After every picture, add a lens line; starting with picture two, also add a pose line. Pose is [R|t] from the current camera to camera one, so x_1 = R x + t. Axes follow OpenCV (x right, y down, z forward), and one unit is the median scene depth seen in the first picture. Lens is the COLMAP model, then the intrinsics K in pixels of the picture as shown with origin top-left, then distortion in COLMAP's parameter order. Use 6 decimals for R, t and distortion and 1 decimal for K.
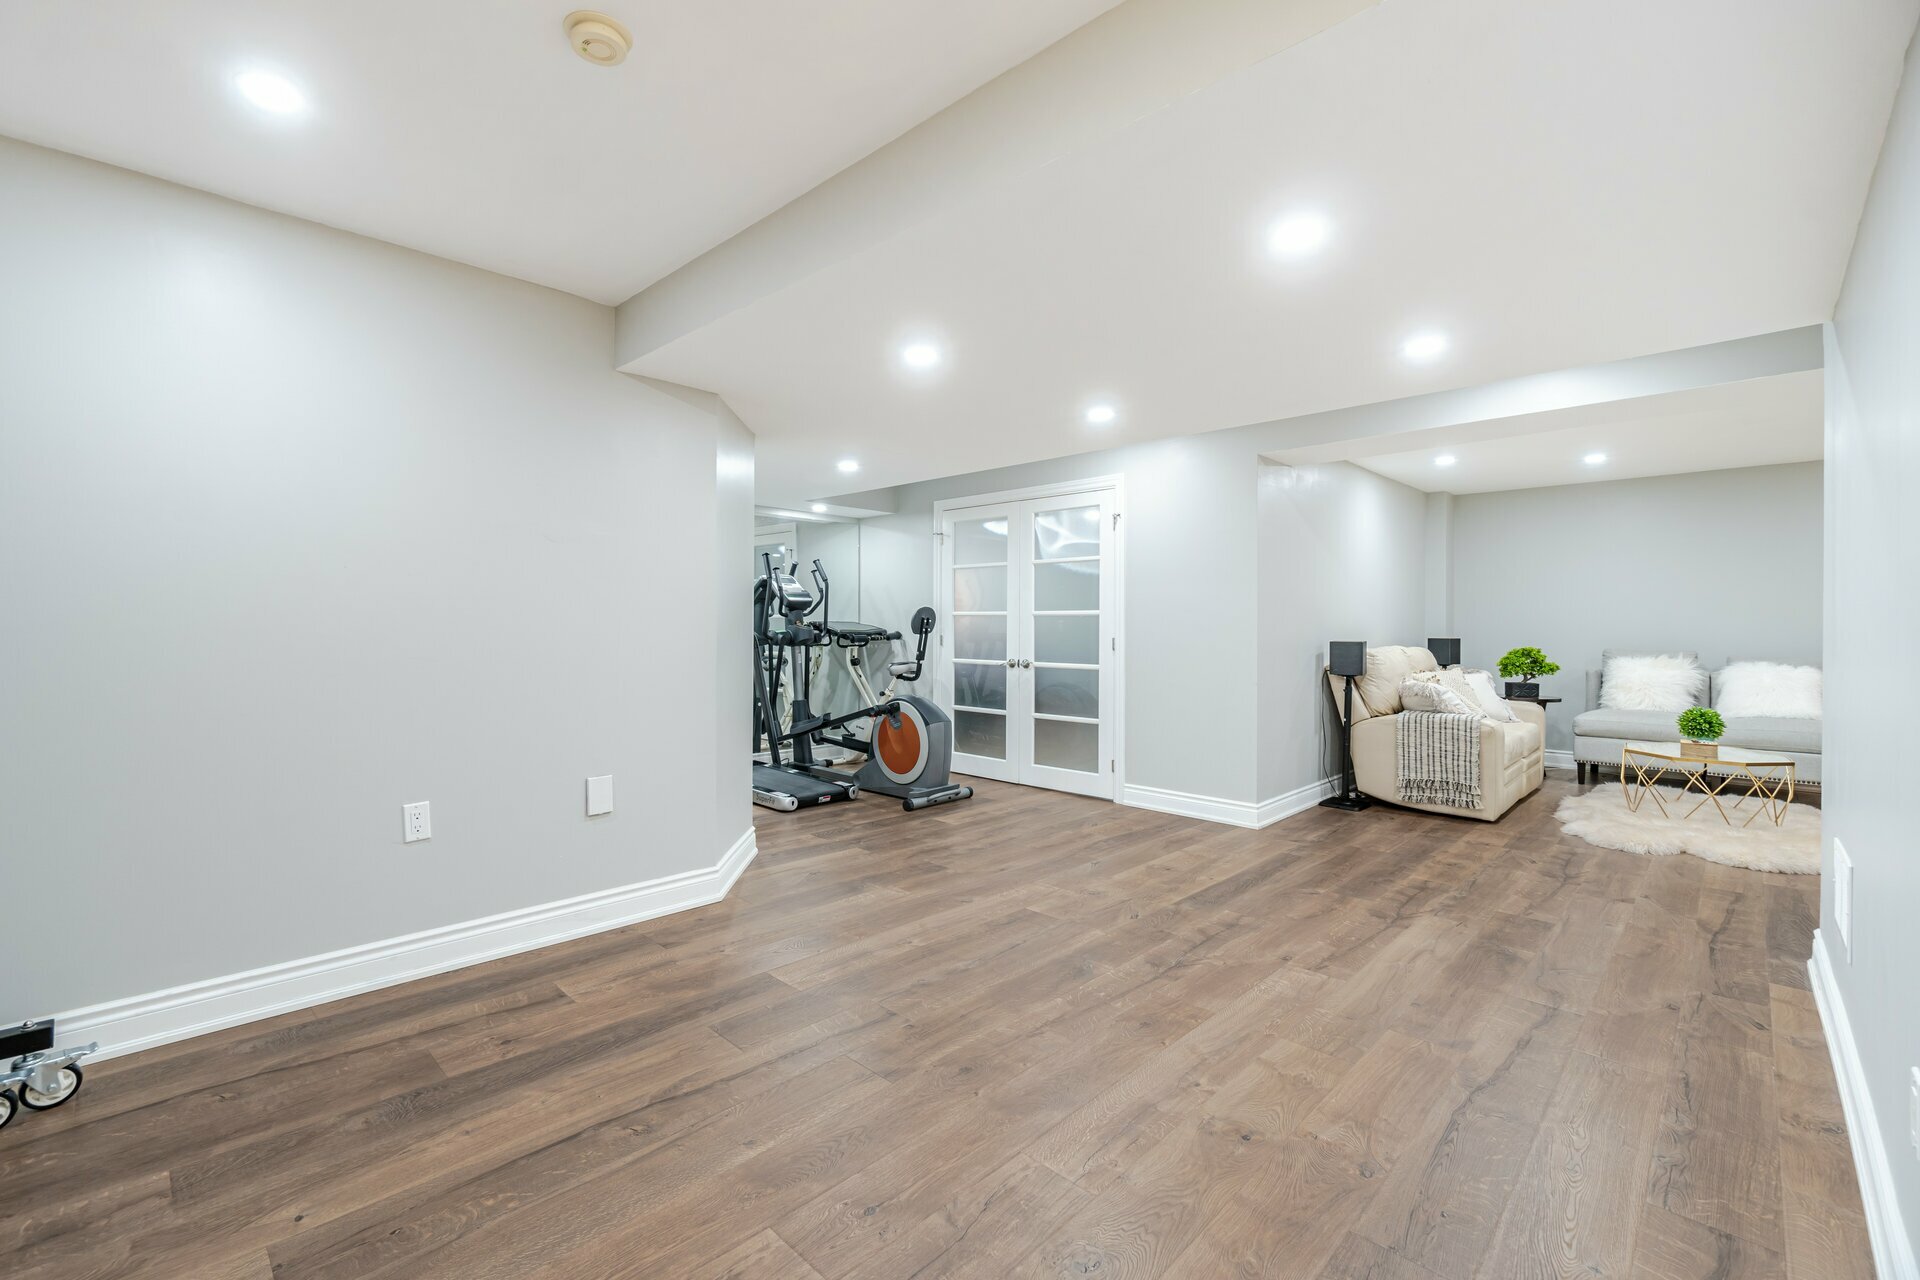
lens RADIAL K [[824.6, 0, 954.5], [0, 824.6, 632.0], [0, 0, 1]] dist [-0.004030, 0.000813]
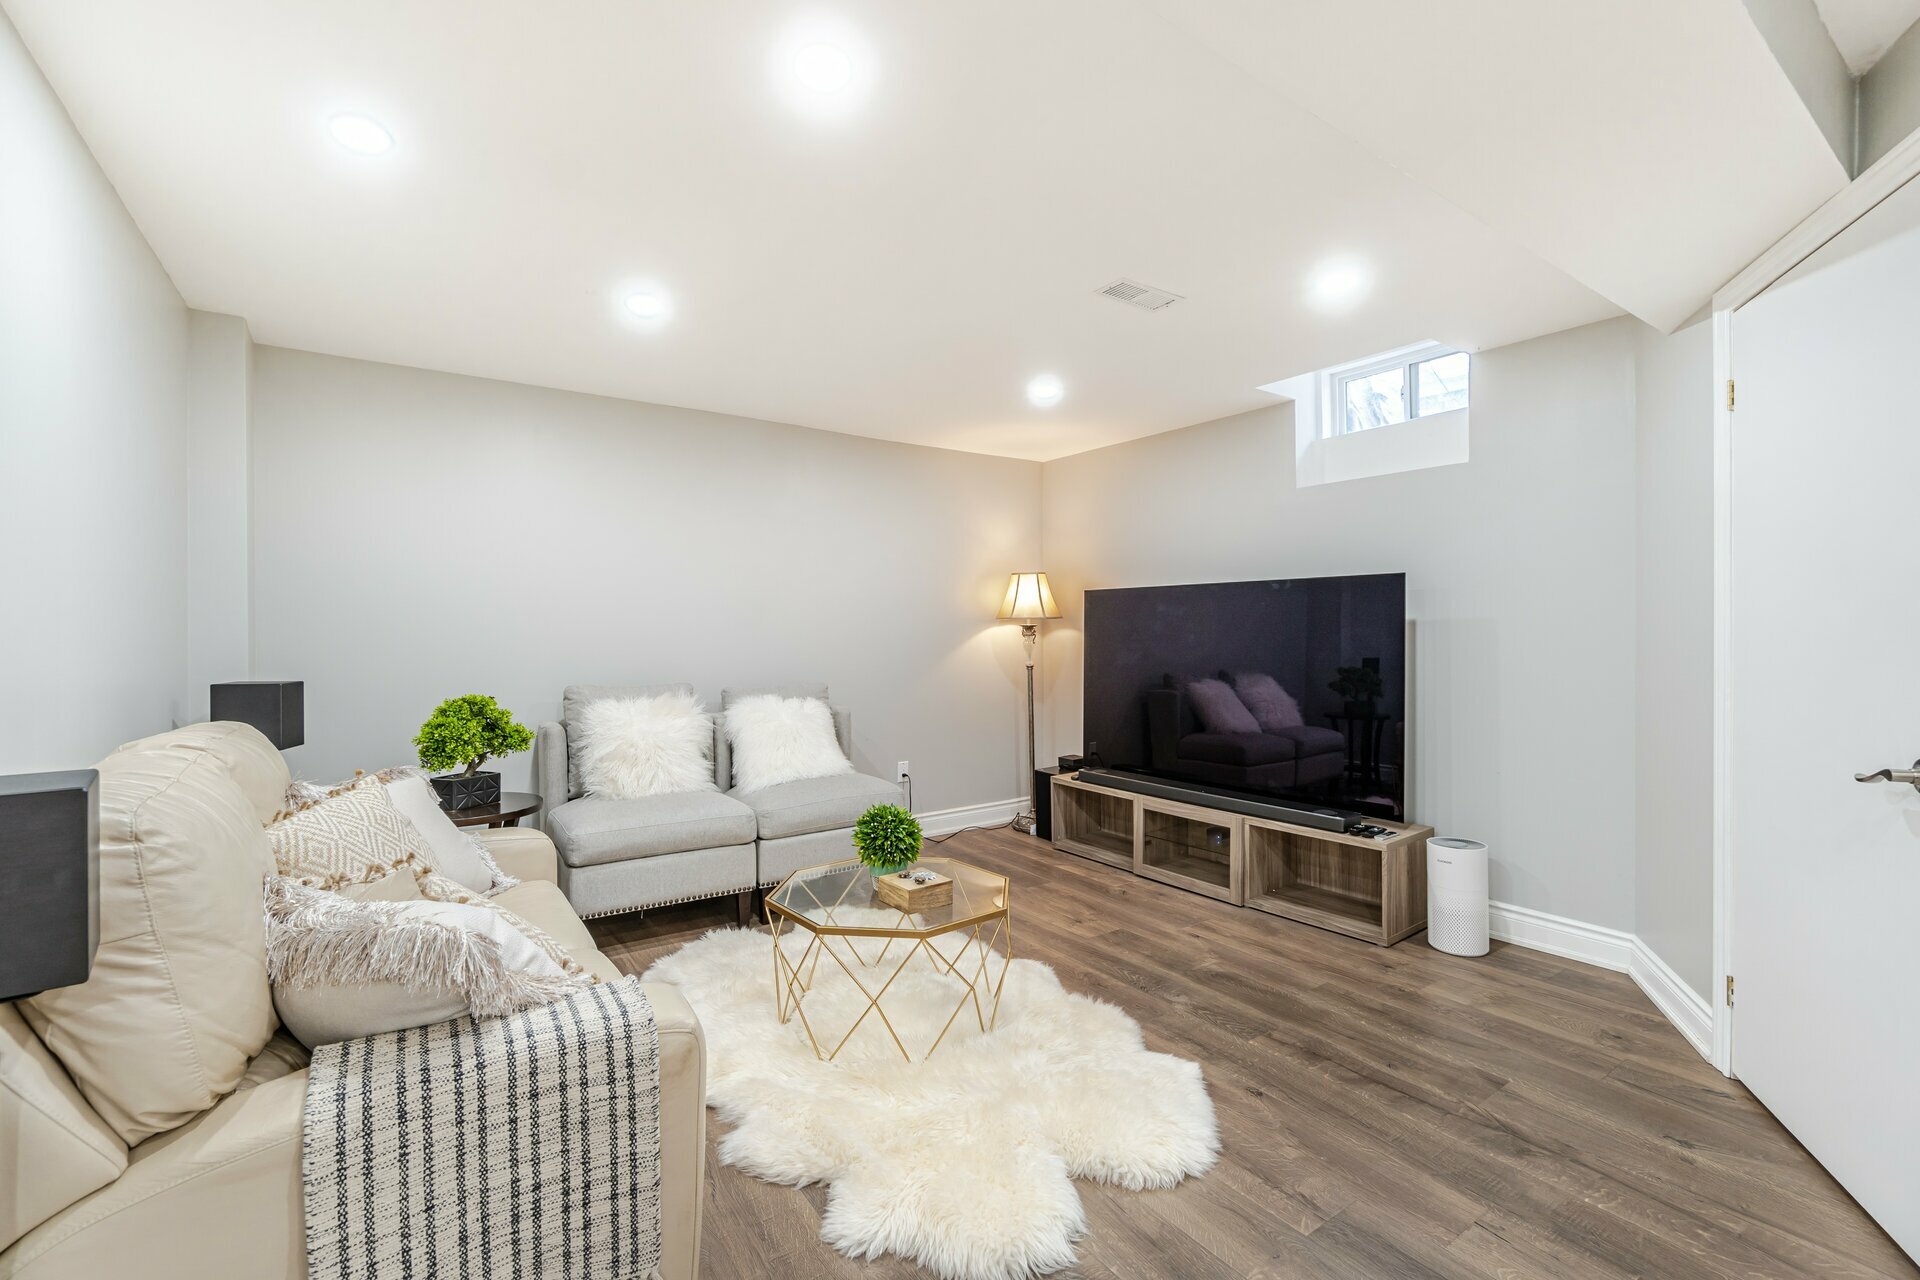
lens RADIAL K [[824.6, 0, 952.1], [0, 824.6, 634.8], [0, 0, 1]] dist [-0.004030, 0.000813]
pose [[0.195922, -0.002060, 0.980617, 0.365373], [0.003562, 0.999993, 0.001389, -0.018612], [-0.980613, 0.003221, 0.195928, 0.795181]]
